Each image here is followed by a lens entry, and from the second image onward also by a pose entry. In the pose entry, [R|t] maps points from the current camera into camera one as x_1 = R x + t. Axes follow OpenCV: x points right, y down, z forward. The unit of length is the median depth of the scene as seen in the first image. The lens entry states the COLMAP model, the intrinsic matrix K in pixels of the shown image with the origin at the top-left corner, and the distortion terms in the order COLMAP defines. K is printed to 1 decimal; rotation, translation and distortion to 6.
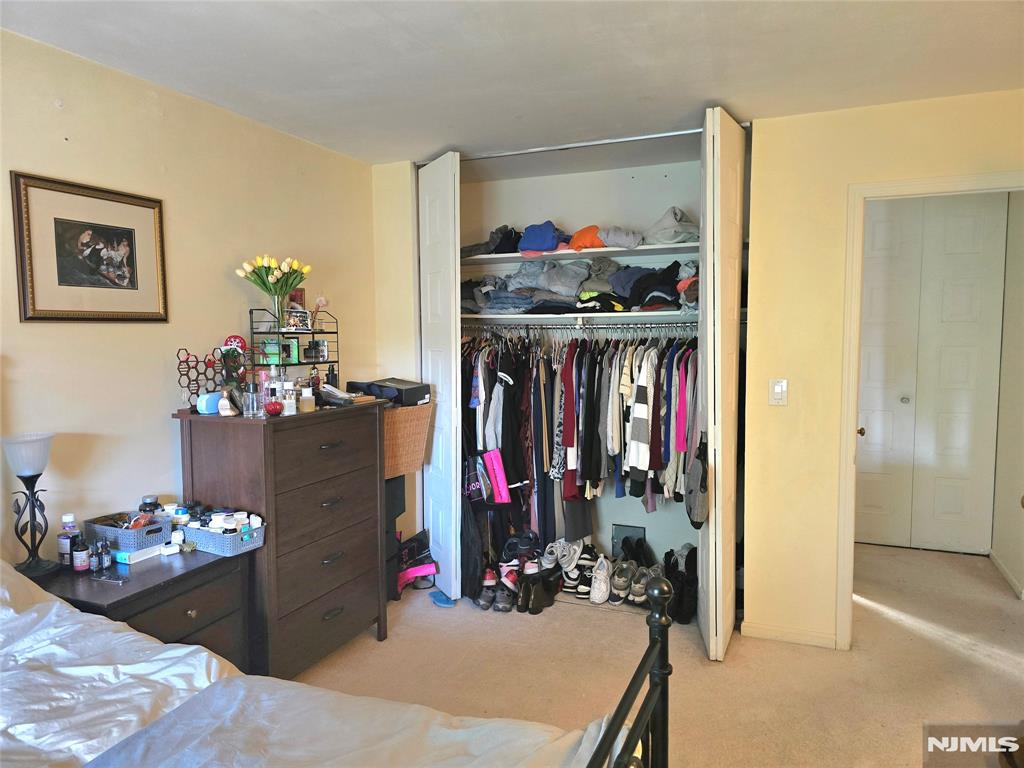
lens RADIAL K [[696.6, 0, 512.0], [0, 696.6, 384.0], [0, 0, 1]] dist [0.000871, -0.001514]
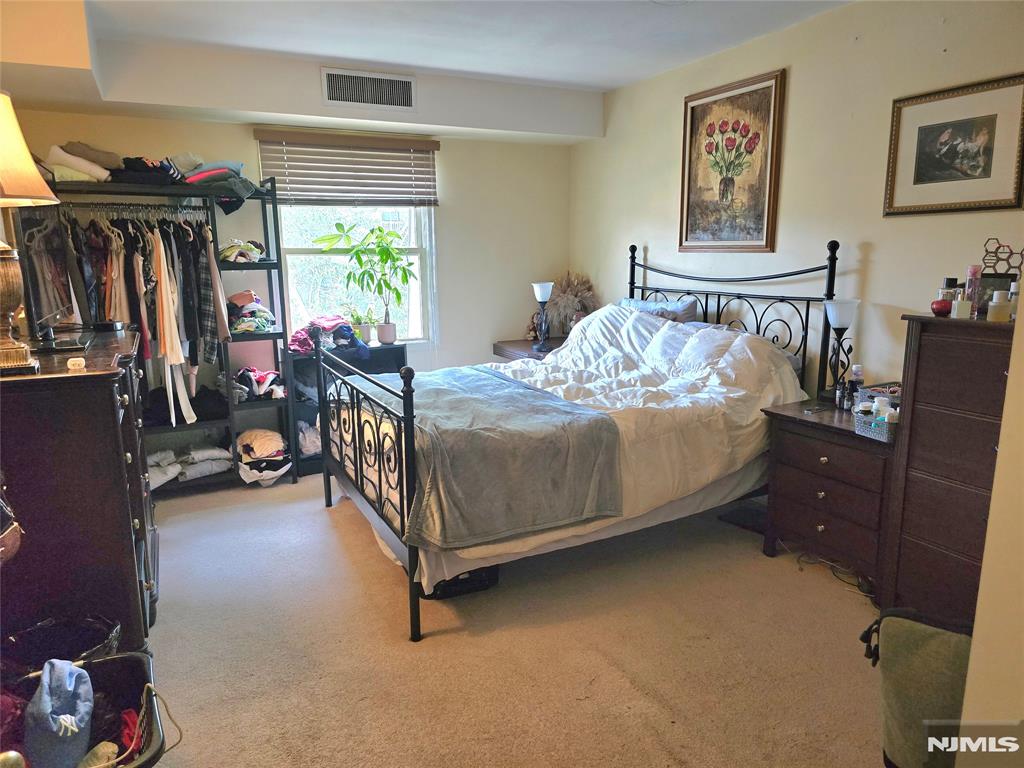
lens RADIAL K [[696.6, 0, 512.0], [0, 696.6, 384.0], [0, 0, 1]] dist [0.000871, -0.001514]
pose [[-0.644353, 0.158114, -0.748204, 0.726737], [-0.044191, 0.969059, 0.242843, -0.064676], [0.763451, 0.189541, -0.617428, 1.213578]]
